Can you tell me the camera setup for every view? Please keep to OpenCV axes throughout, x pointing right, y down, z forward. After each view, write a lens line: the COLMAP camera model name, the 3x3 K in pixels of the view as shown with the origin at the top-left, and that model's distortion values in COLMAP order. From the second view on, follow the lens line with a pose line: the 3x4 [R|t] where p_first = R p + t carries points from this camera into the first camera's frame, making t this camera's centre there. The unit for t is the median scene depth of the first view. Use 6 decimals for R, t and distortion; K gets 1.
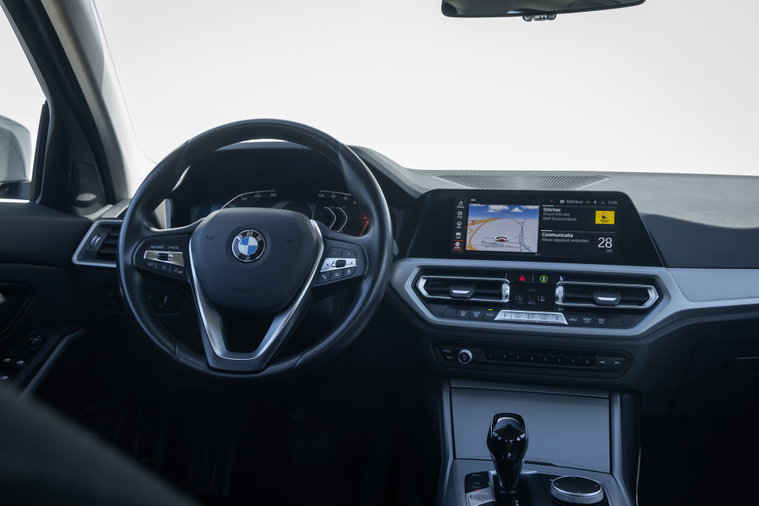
lens RADIAL K [[758.2, 0, 379.5], [0, 758.2, 253.0], [0, 0, 1]] dist [0.013264, -0.004452]
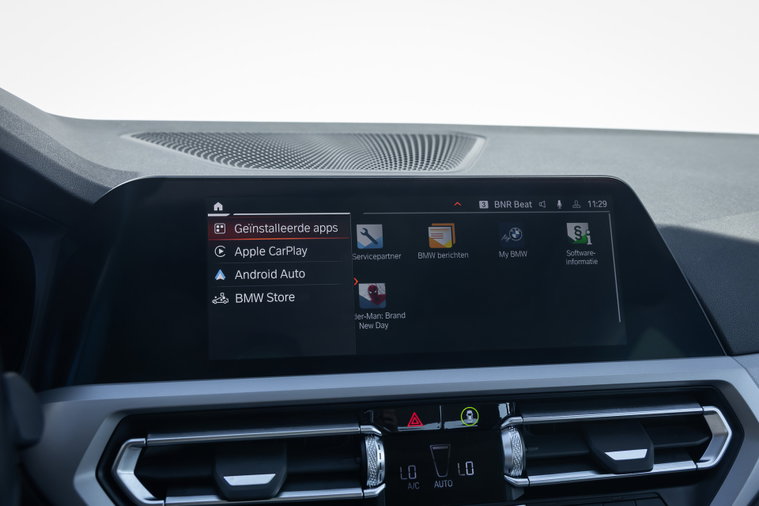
lens RADIAL K [[758.2, 0, 379.5], [0, 758.2, 253.0], [0, 0, 1]] dist [0.013264, -0.004452]
pose [[0.911125, -0.069718, 0.406190, 0.027151], [0.042349, 0.996208, 0.075995, -0.076093], [-0.409948, -0.052039, 0.910623, 0.666716]]
